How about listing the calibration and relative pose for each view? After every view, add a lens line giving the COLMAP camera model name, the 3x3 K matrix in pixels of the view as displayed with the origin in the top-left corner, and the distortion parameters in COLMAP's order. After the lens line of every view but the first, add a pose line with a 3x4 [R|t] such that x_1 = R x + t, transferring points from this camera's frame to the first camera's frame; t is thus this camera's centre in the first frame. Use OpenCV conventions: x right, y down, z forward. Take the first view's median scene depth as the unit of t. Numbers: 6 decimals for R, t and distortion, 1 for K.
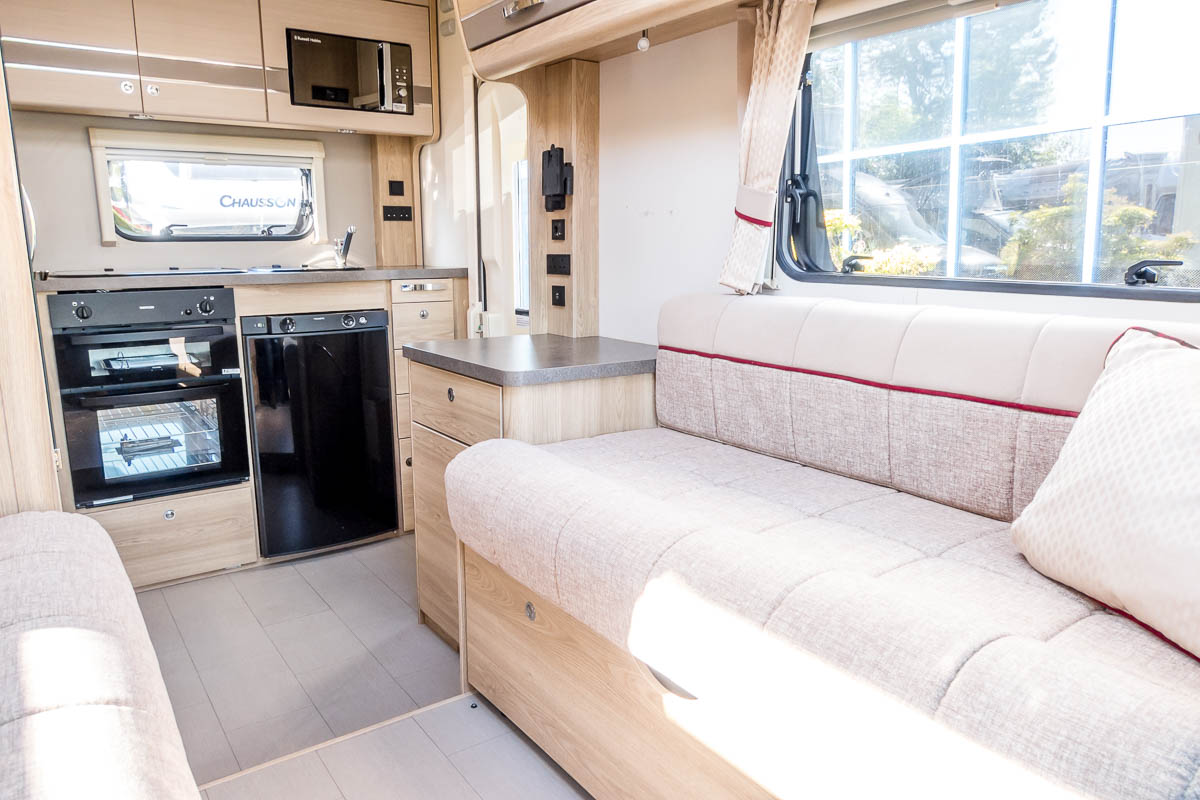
lens RADIAL K [[832.2, 0, 595.6], [0, 832.2, 400.3], [0, 0, 1]] dist [-0.009263, 0.004744]
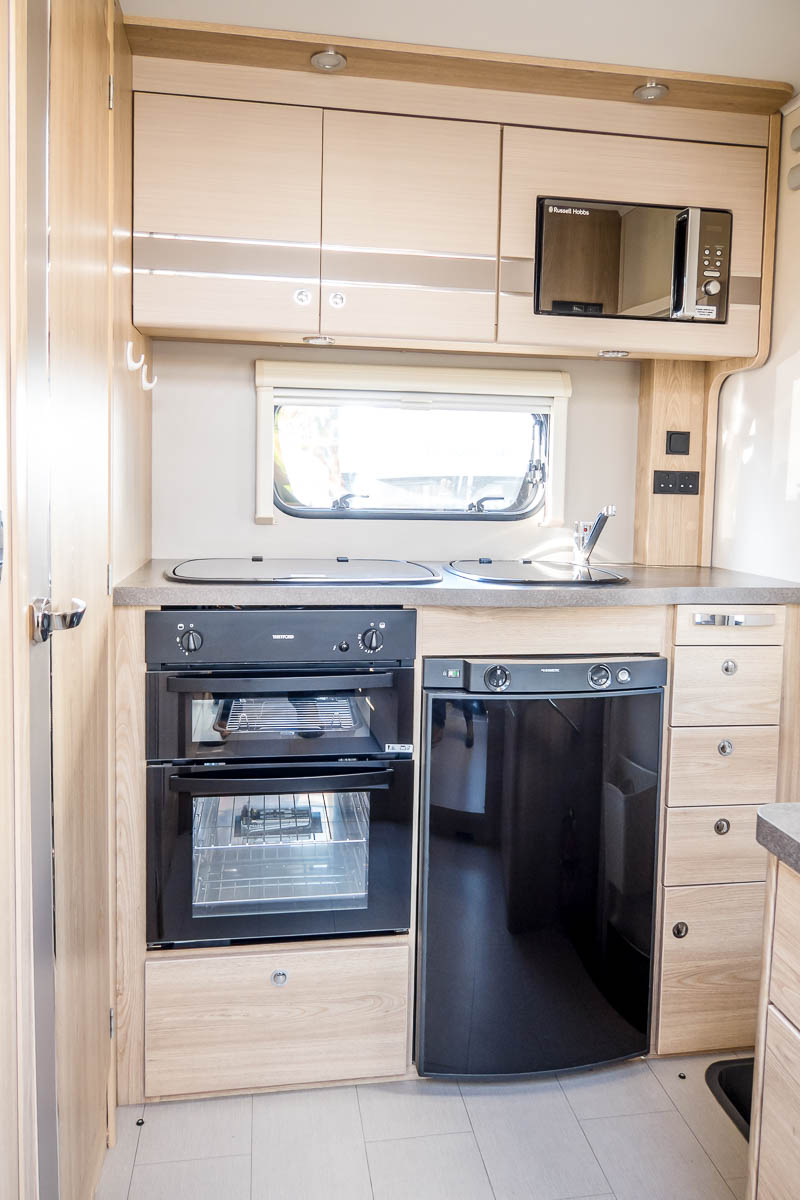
lens RADIAL K [[832.2, 0, 391.7], [0, 832.2, 535.0], [0, 0, 1]] dist [-0.009263, 0.004744]
pose [[0.894969, 0.051873, -0.443103, -0.169200], [-0.107905, 0.988897, -0.102176, -0.111329], [0.432882, 0.139257, 0.890629, 0.402382]]
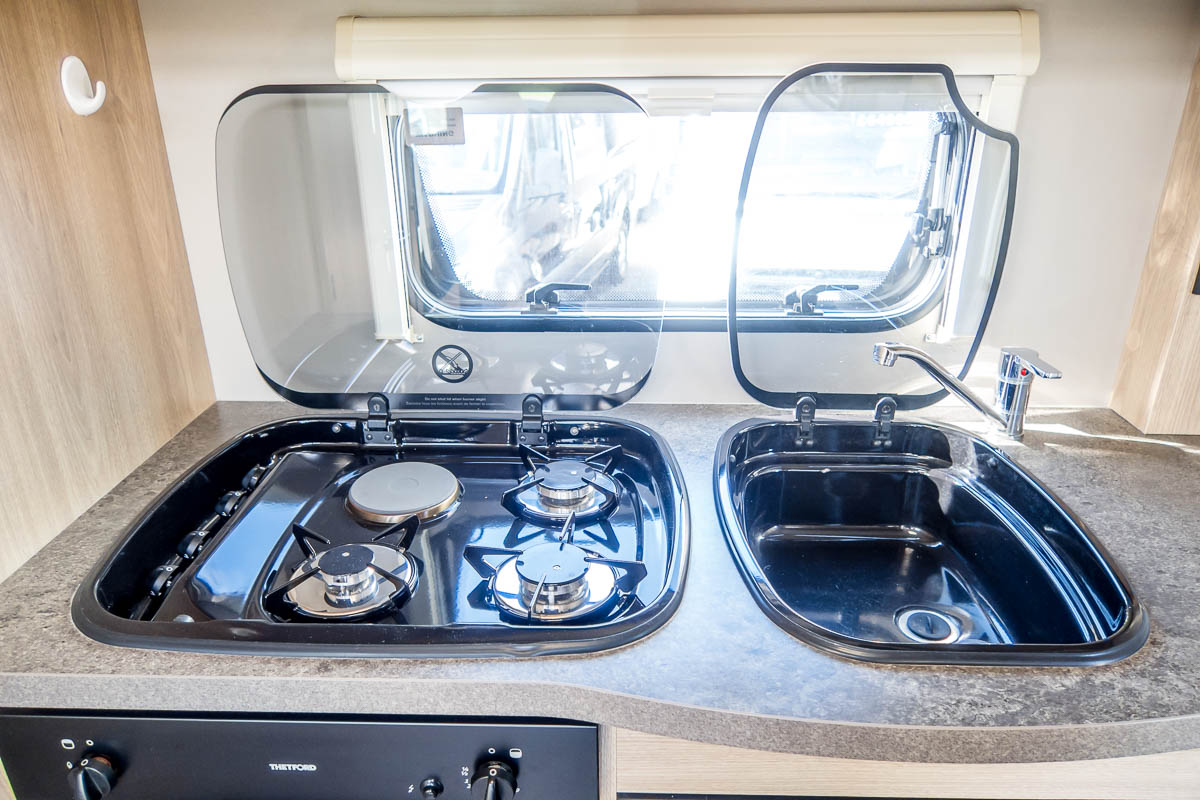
lens RADIAL K [[832.2, 0, 595.6], [0, 832.2, 400.3], [0, 0, 1]] dist [-0.009263, 0.004744]
pose [[0.801814, 0.232431, -0.550519, -0.281831], [-0.111061, 0.963168, 0.244895, -0.253126], [0.587163, -0.135219, 0.798095, 0.712466]]
